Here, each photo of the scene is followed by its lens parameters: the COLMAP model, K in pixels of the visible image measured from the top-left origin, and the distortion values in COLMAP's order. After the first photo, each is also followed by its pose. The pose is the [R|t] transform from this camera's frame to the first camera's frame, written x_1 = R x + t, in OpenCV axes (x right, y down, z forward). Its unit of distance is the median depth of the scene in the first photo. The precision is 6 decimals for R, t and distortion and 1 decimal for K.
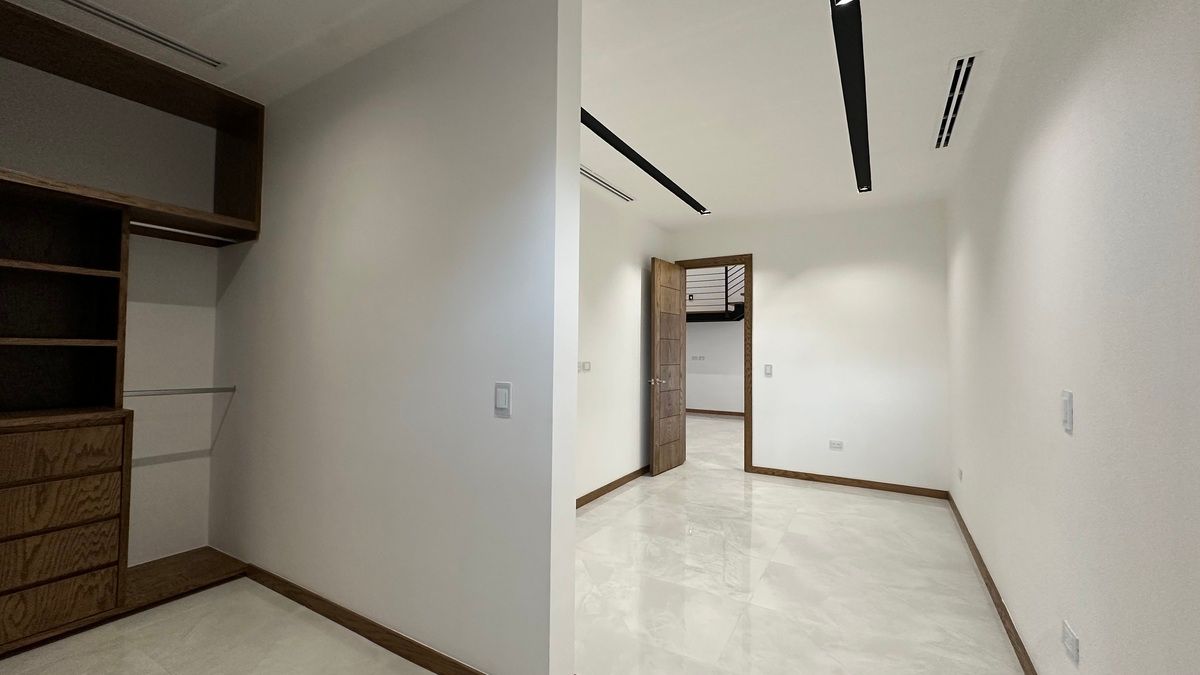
lens RADIAL K [[477.6, 0, 603.5], [0, 477.6, 339.3], [0, 0, 1]] dist [0.000403, -0.000266]
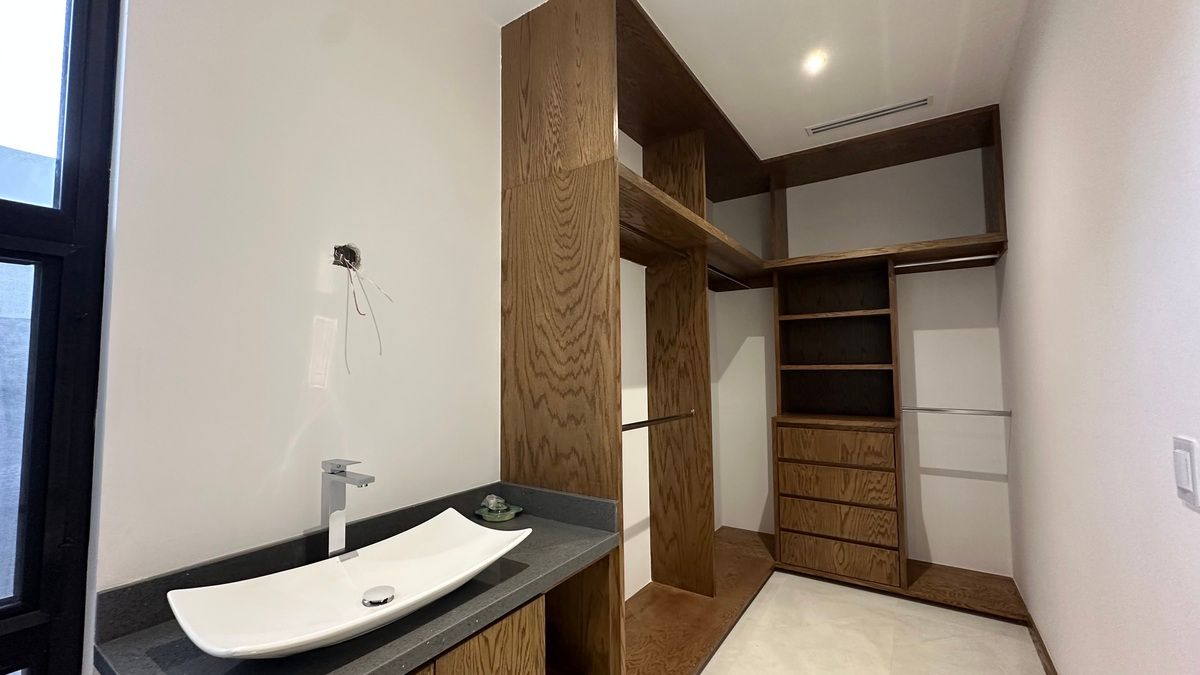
lens RADIAL K [[477.6, 0, 605.8], [0, 477.6, 339.9], [0, 0, 1]] dist [0.000403, -0.000266]
pose [[-0.046603, -0.071464, -0.996354, 0.259152], [0.033402, 0.996768, -0.073056, 0.004706], [0.998355, -0.036684, -0.044065, 0.344212]]
